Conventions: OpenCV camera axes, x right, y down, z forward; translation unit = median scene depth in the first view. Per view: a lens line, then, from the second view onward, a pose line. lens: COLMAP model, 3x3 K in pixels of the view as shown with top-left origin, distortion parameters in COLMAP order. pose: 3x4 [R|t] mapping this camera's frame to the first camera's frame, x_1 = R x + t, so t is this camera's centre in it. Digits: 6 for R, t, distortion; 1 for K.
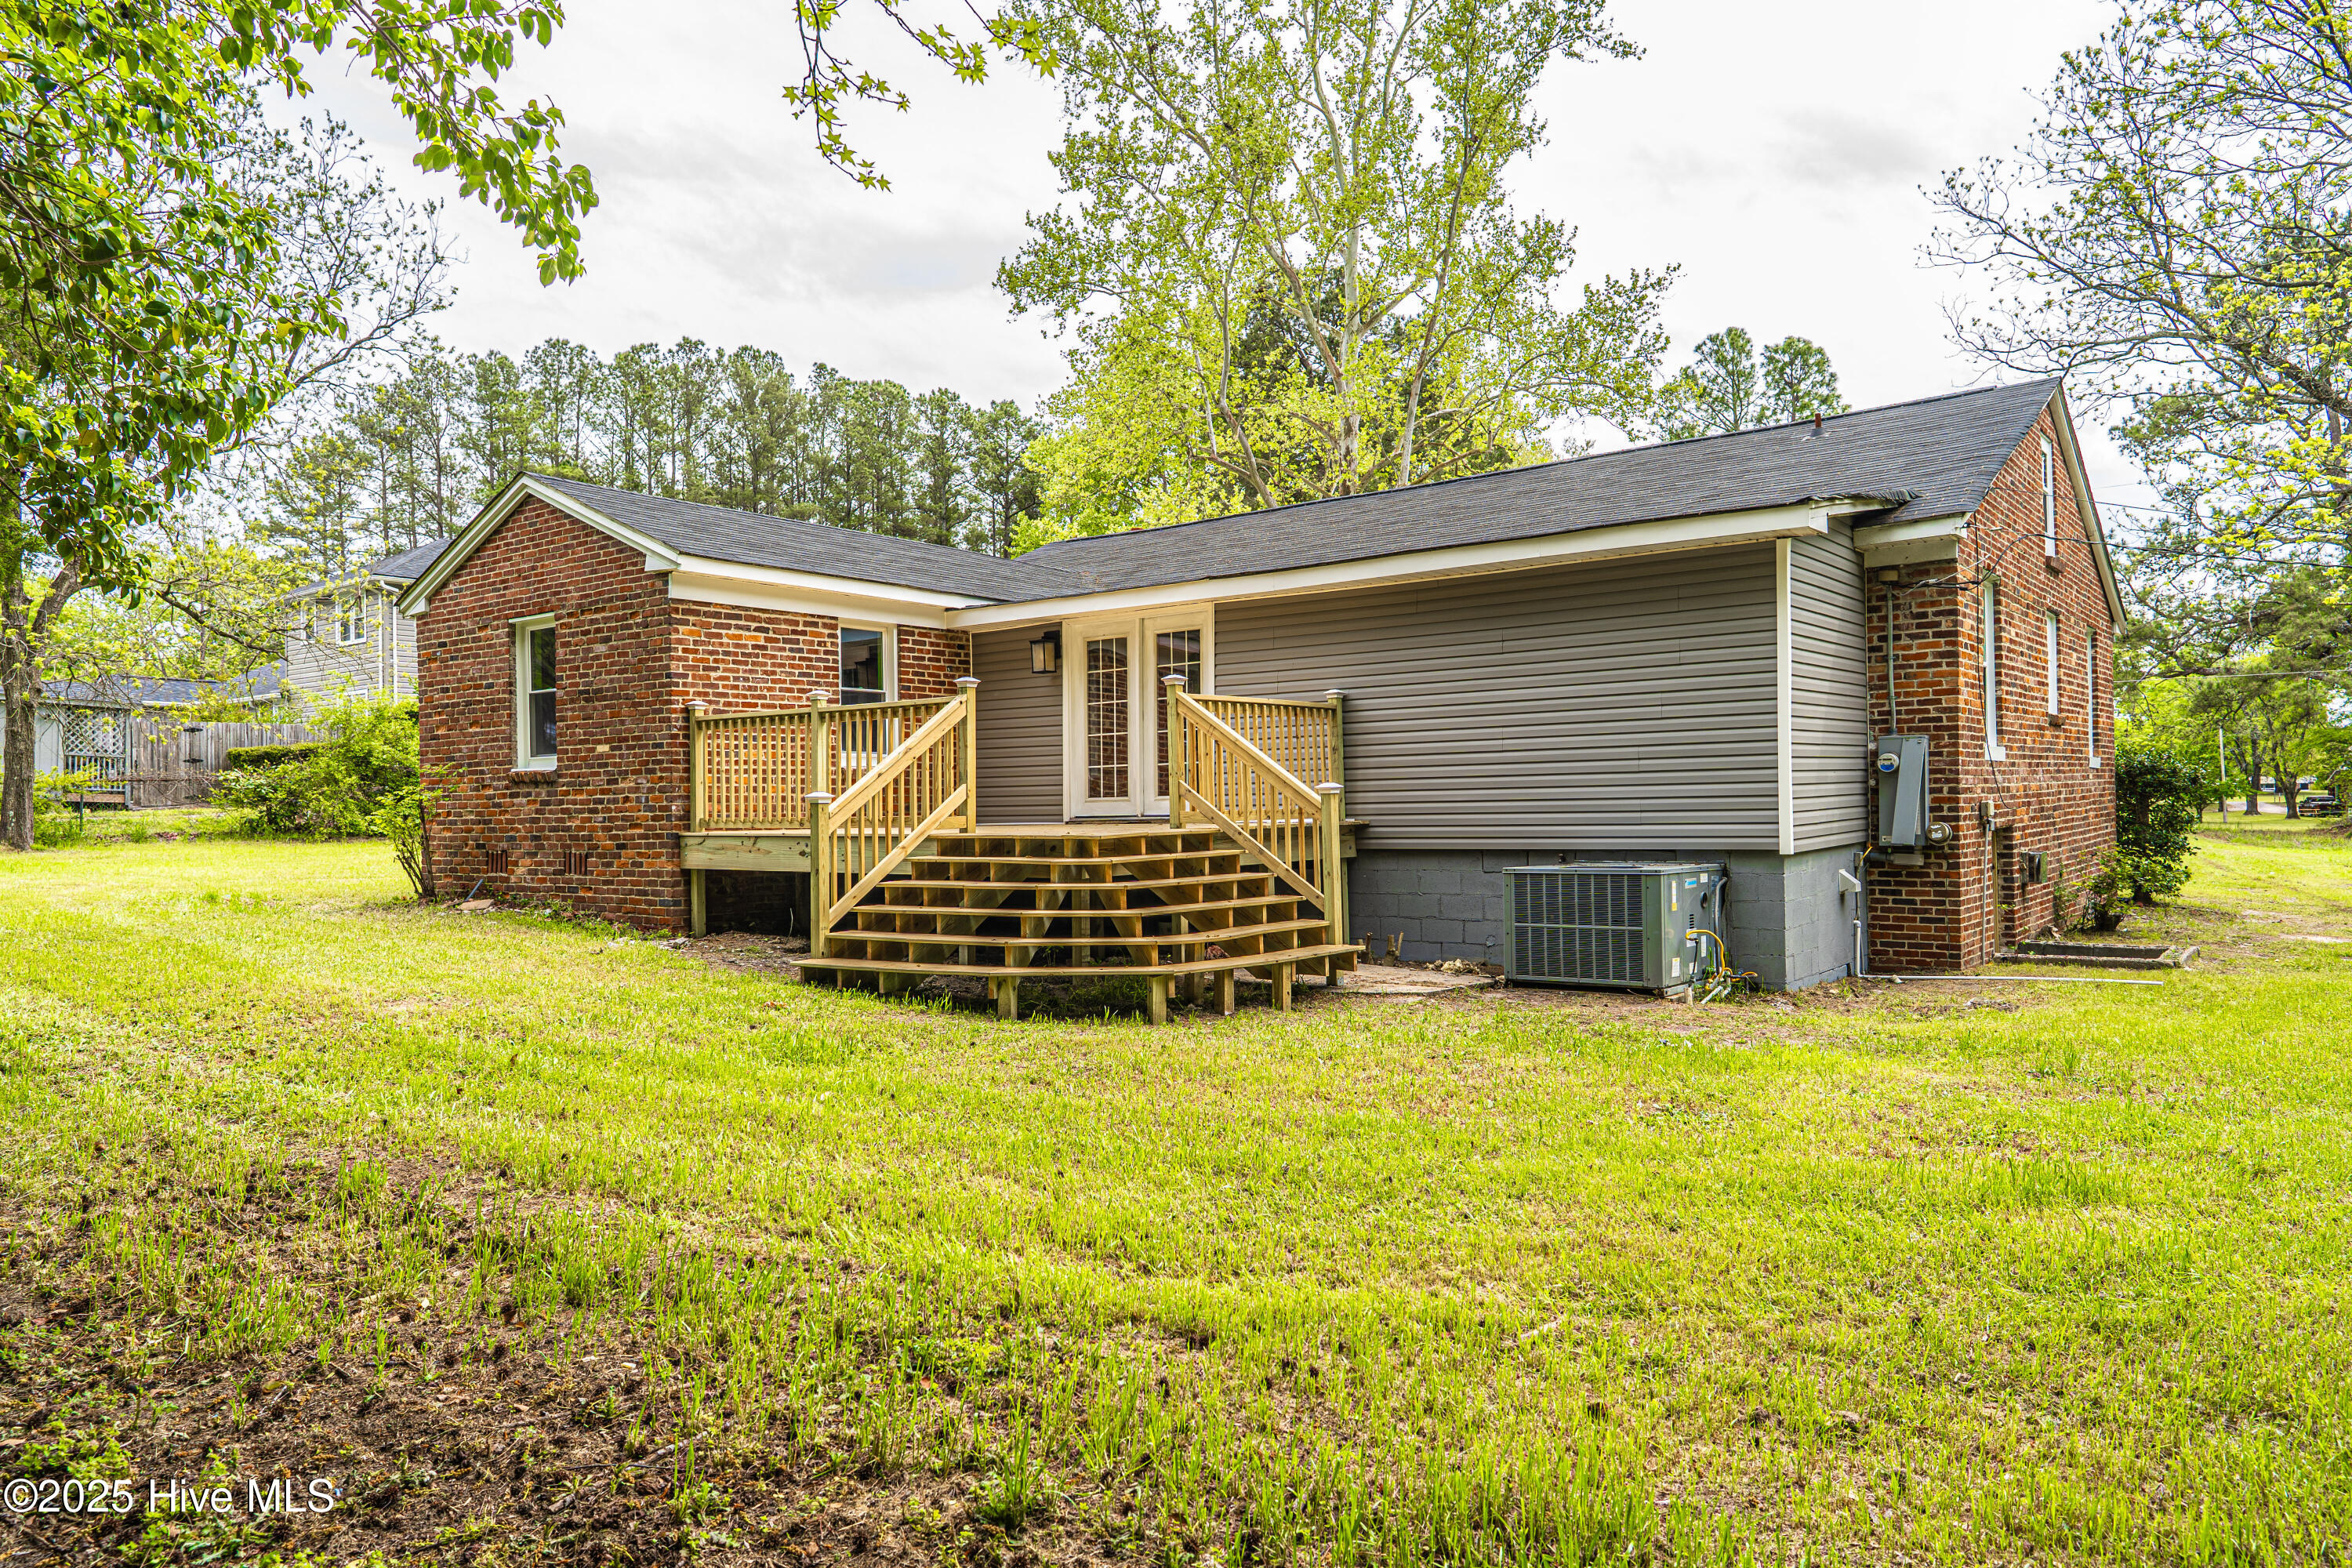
lens RADIAL K [[1539.5, 0, 1163.0], [0, 1539.5, 801.2], [0, 0, 1]] dist [0.000887, 0.001238]
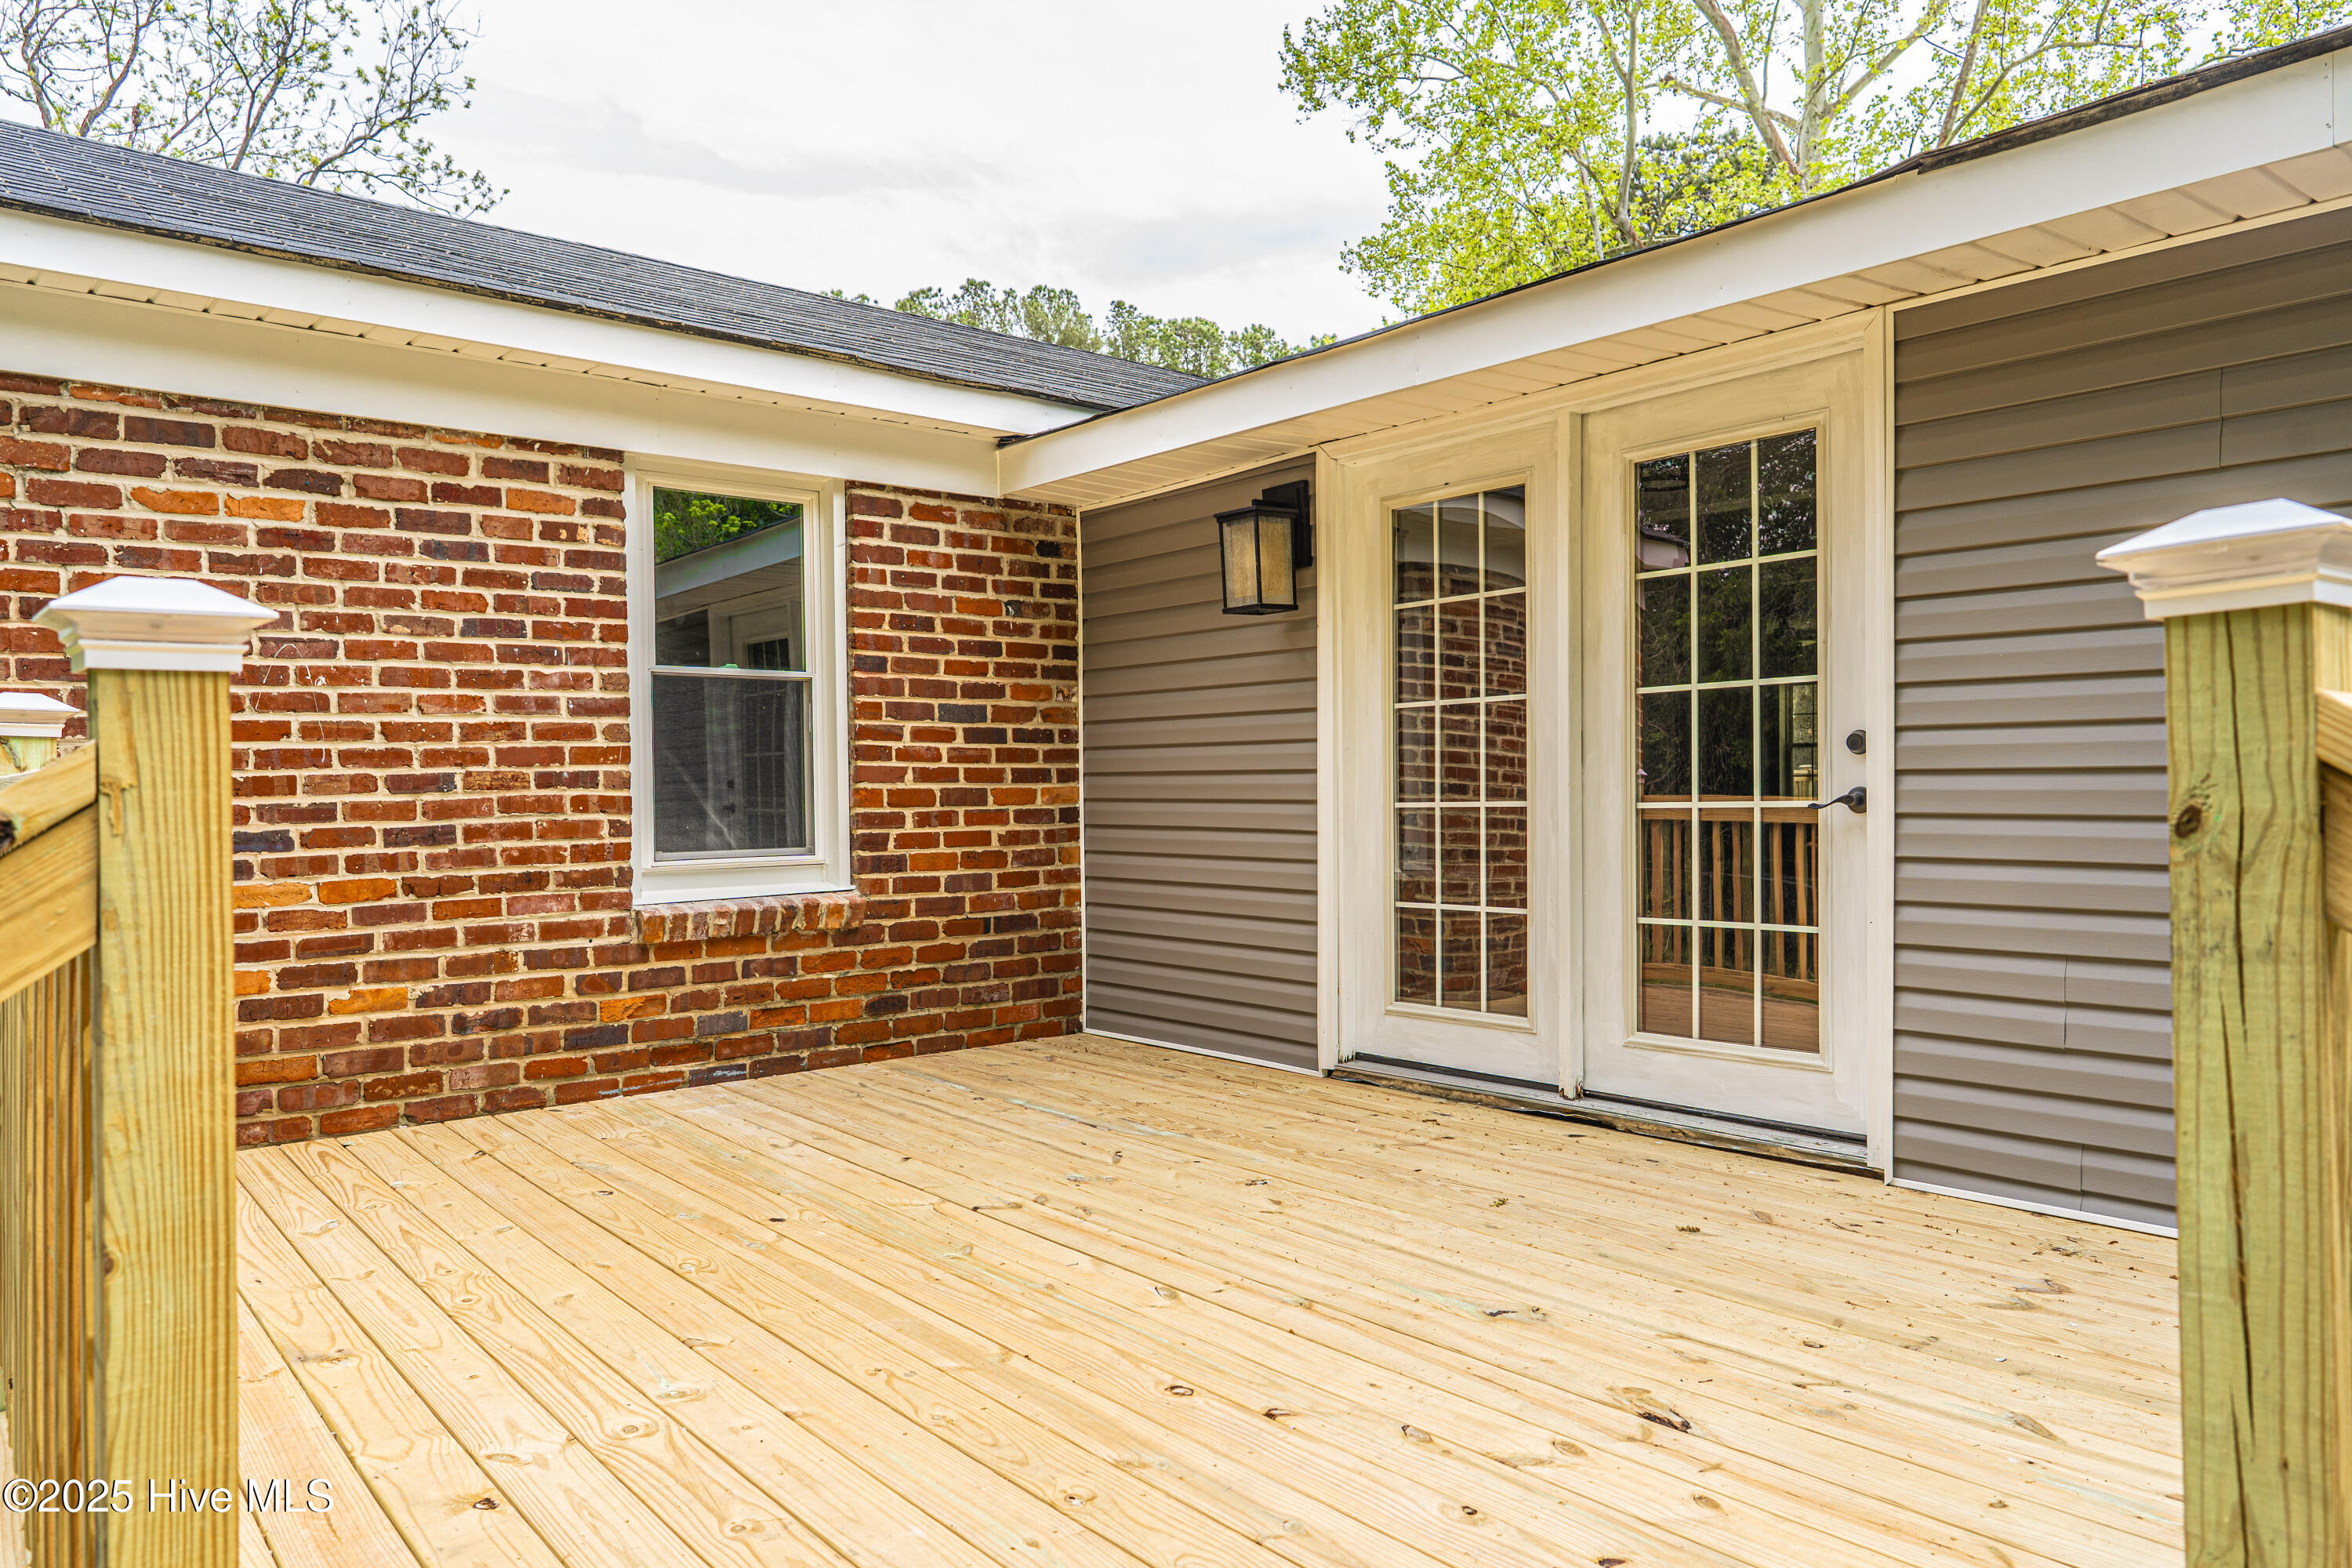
lens RADIAL K [[1544.4, 0, 1174.4], [0, 1544.4, 809.2], [0, 0, 1]] dist [0.000726, 0.002184]
pose [[0.978842, 0.003463, -0.204587, -0.030214], [0.001597, 0.999697, 0.024565, -0.053769], [0.204610, -0.024372, 0.978540, 0.732942]]
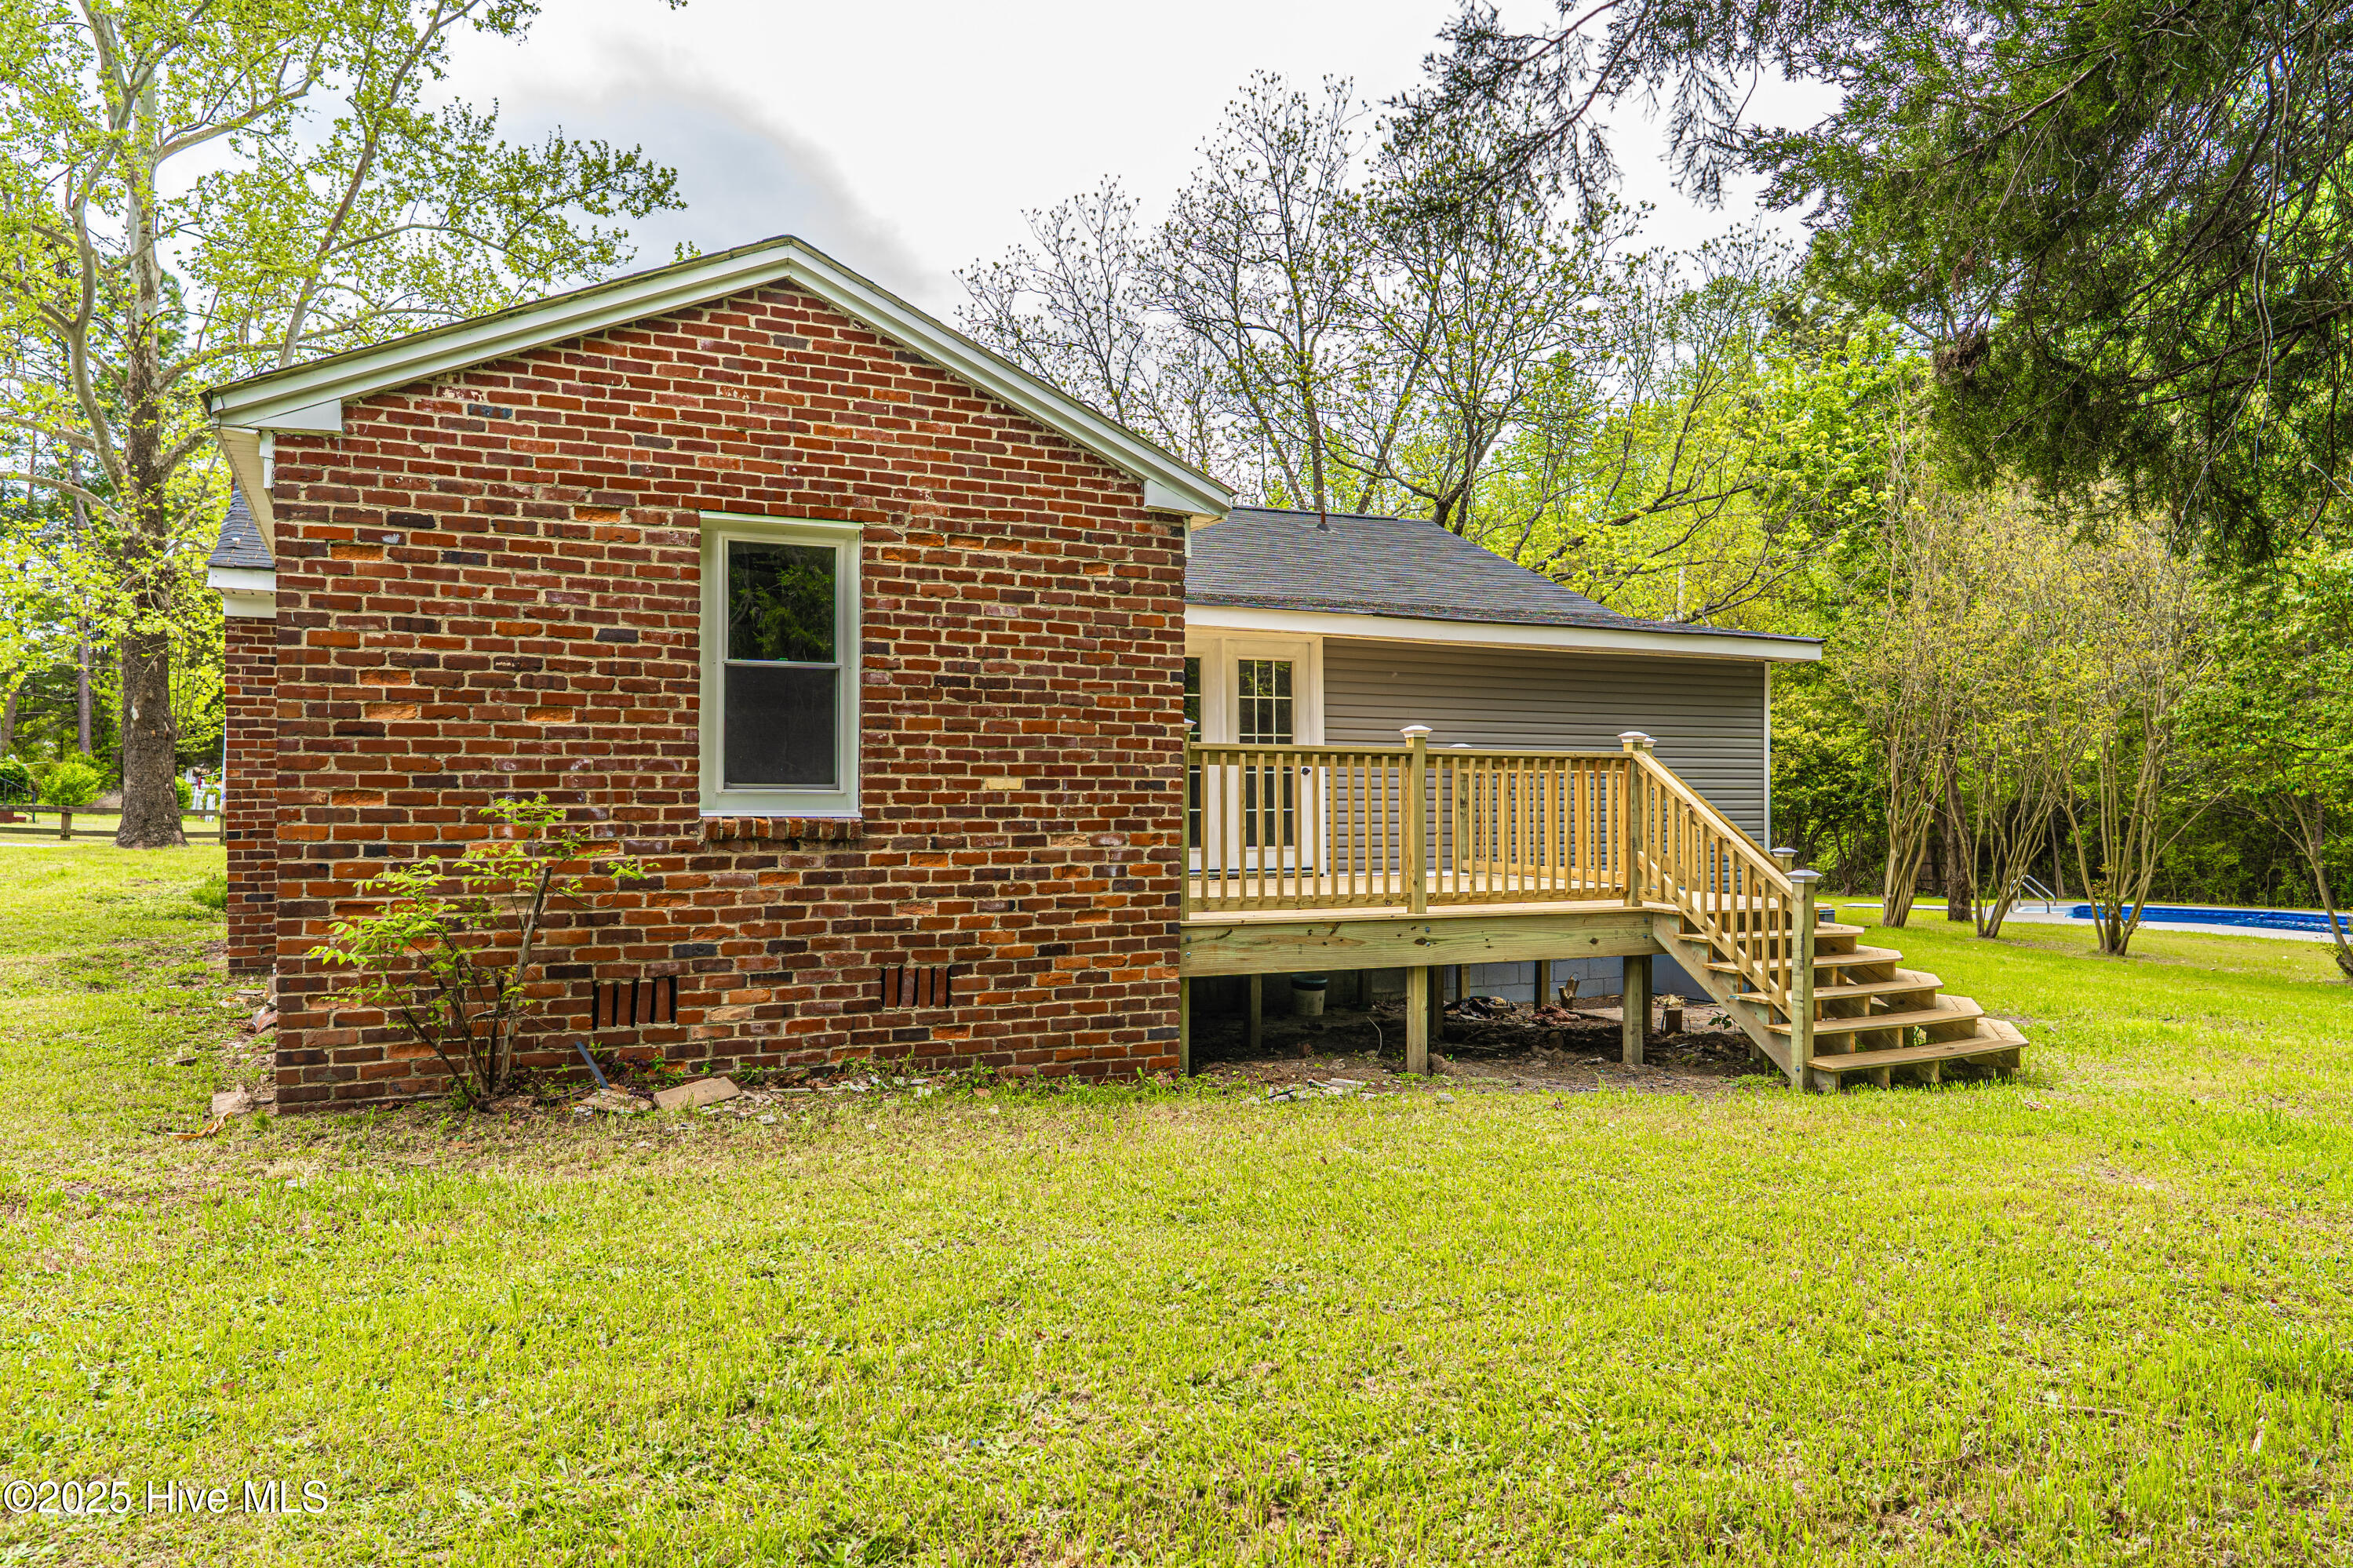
lens RADIAL K [[1539.9, 0, 1163.5], [0, 1539.9, 801.2], [0, 0, 1]] dist [0.000887, 0.001238]
pose [[0.444511, 0.008722, 0.895731, -0.846135], [-0.019243, 0.999815, -0.000186, -0.028291], [-0.895567, -0.017154, 0.444596, 0.679547]]
